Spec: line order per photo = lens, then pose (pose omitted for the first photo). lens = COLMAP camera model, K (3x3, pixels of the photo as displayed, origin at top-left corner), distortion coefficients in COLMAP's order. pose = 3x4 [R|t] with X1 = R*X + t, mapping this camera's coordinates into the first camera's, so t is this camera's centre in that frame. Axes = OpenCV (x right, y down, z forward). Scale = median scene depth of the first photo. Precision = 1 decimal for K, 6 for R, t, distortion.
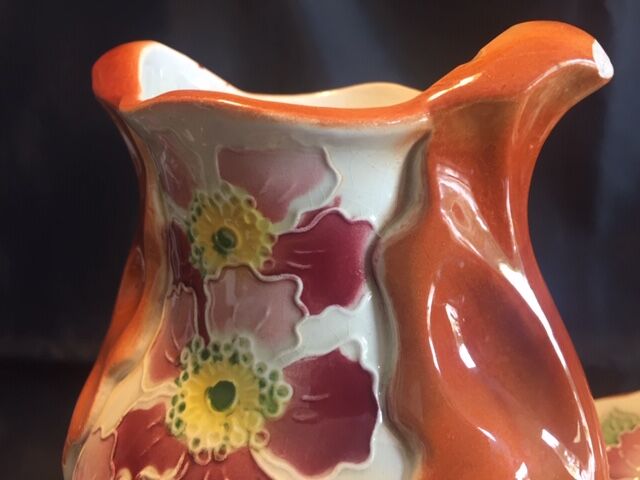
lens RADIAL K [[569.9, 0, 325.3], [0, 569.9, 220.7], [0, 0, 1]] dist [0.029124, -0.053844]
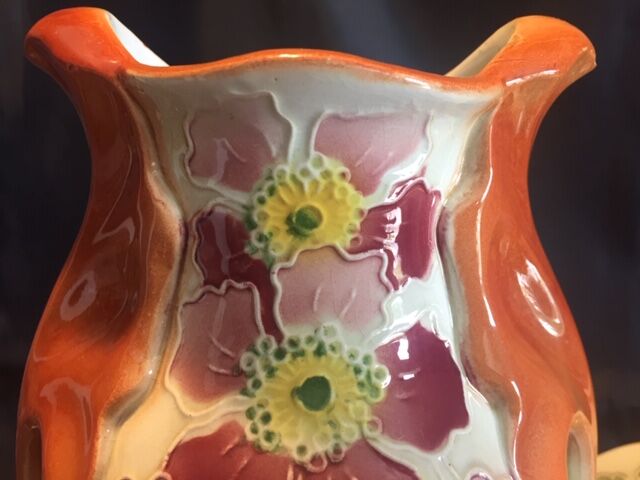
lens RADIAL K [[569.9, 0, 322.4], [0, 569.9, 219.1], [0, 0, 1]] dist [0.029124, -0.053844]
pose [[0.887470, -0.065743, 0.456152, -0.571019], [0.088024, 0.995732, -0.027744, 0.059837], [-0.452381, 0.064774, 0.889469, 0.178812]]
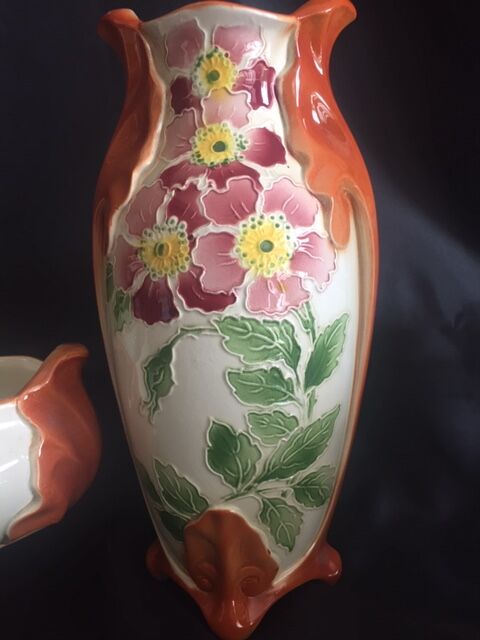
lens RADIAL K [[569.9, 0, 246.2], [0, 569.9, 321.8], [0, 0, 1]] dist [0.029124, -0.053844]
pose [[0.937240, -0.095302, 0.335407, -0.903087], [0.106551, 0.994190, -0.015250, 1.041667], [-0.332005, 0.050031, 0.941950, -1.109950]]
